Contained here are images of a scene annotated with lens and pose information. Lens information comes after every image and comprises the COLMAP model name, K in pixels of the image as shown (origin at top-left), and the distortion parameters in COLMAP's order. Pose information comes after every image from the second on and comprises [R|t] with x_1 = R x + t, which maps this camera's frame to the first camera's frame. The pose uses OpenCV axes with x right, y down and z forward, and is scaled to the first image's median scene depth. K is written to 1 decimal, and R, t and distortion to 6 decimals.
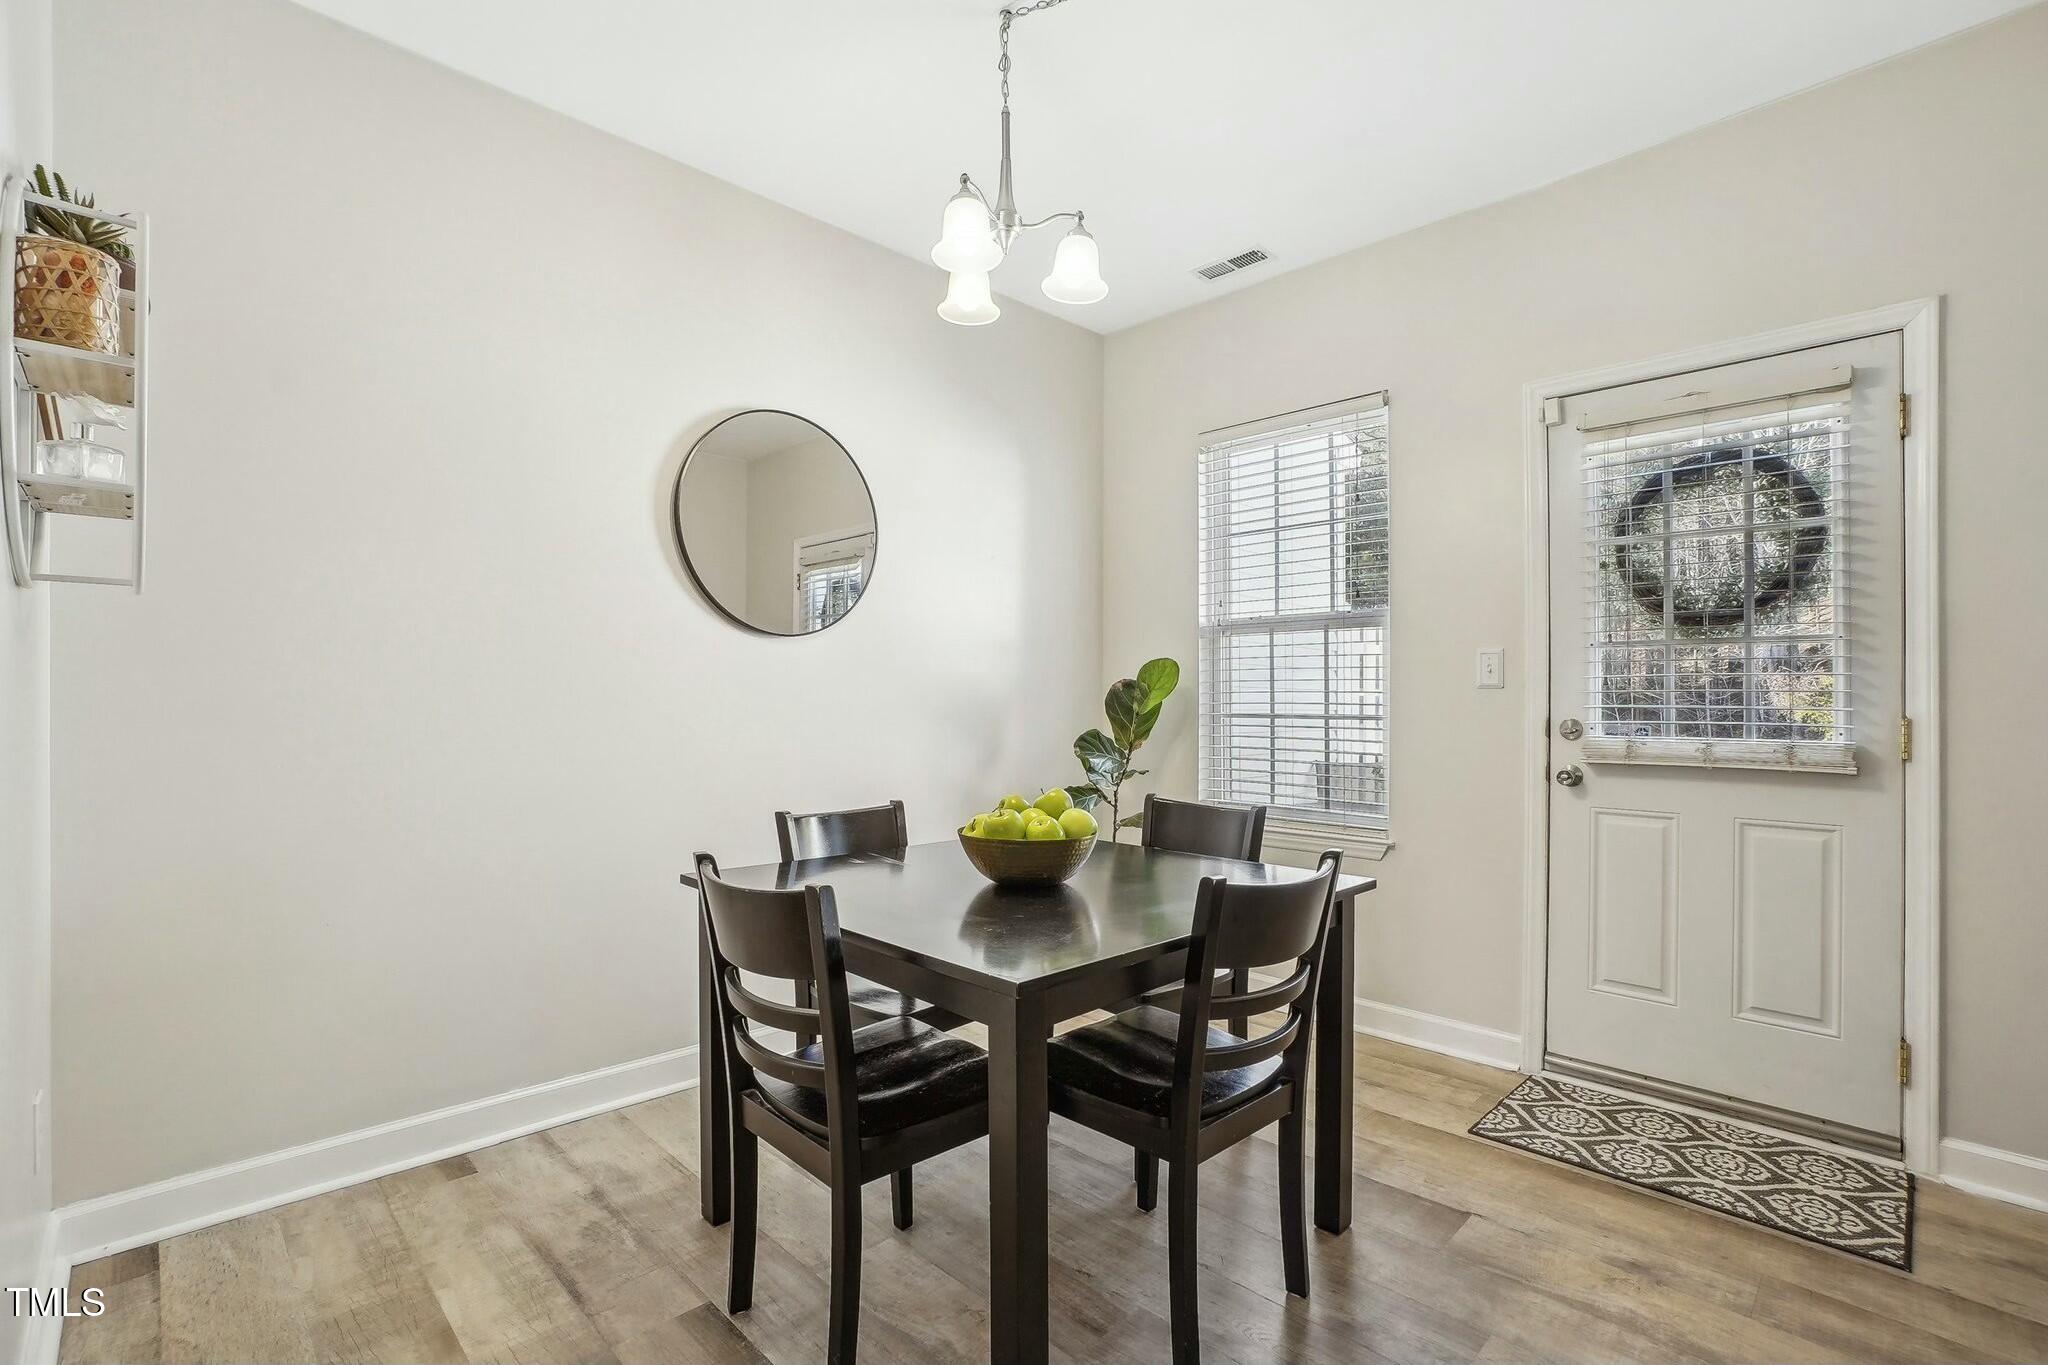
lens RADIAL K [[938.5, 0, 1014.0], [0, 938.5, 698.1], [0, 0, 1]] dist [-0.013778, 0.003315]
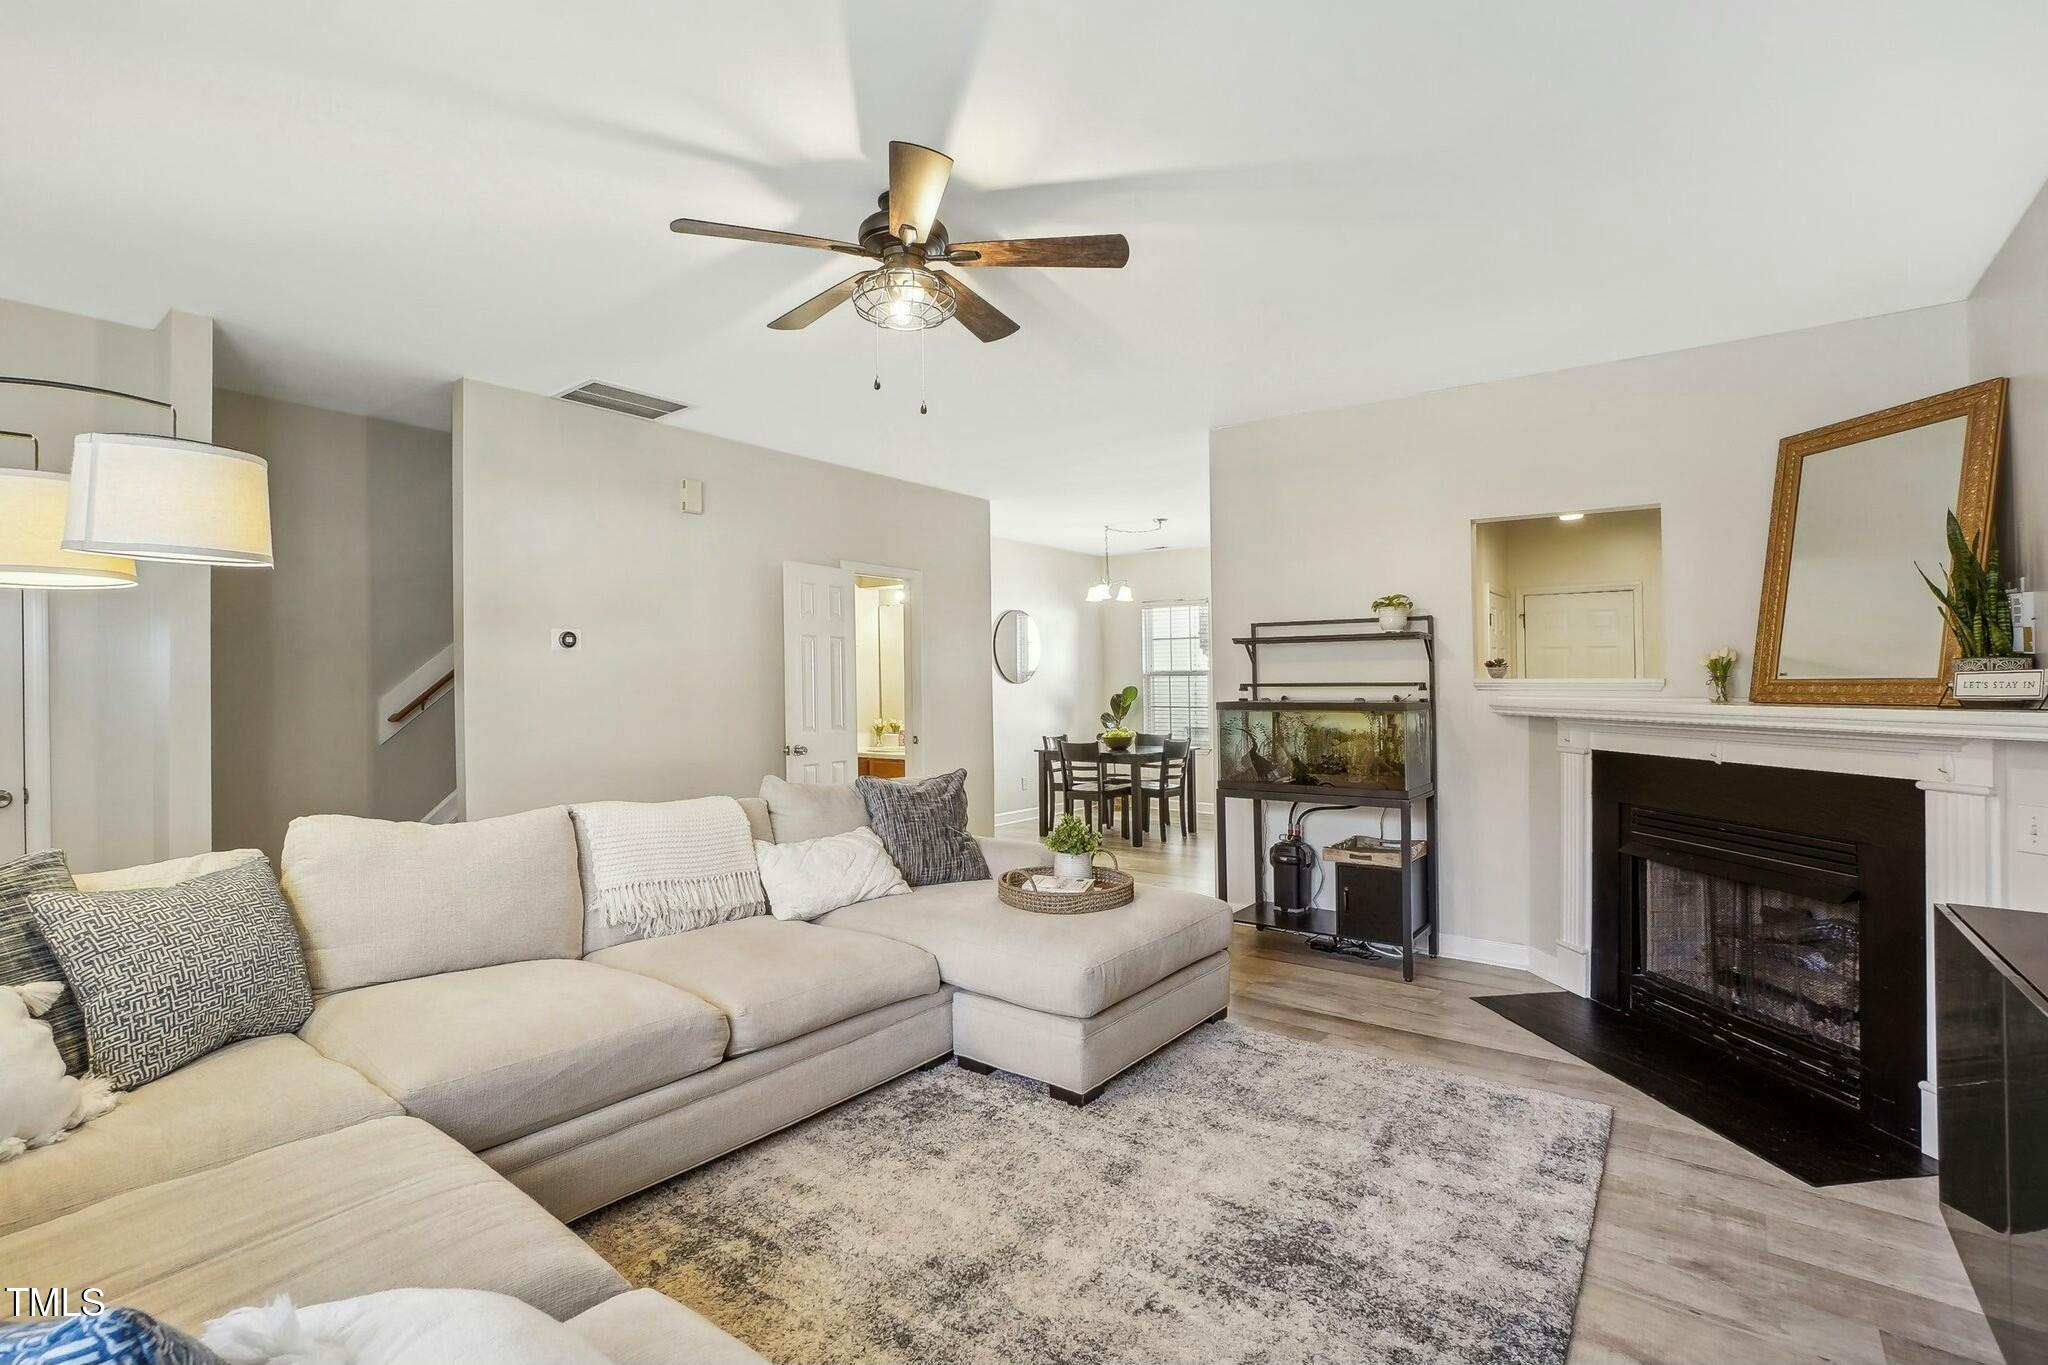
lens RADIAL K [[938.5, 0, 1006.5], [0, 938.5, 684.1], [0, 0, 1]] dist [-0.013778, 0.003315]
pose [[0.991925, -0.015118, 0.125925, -0.565091], [0.015383, 0.999881, -0.001132, -0.052754], [-0.125893, 0.003060, 0.992039, -1.730430]]
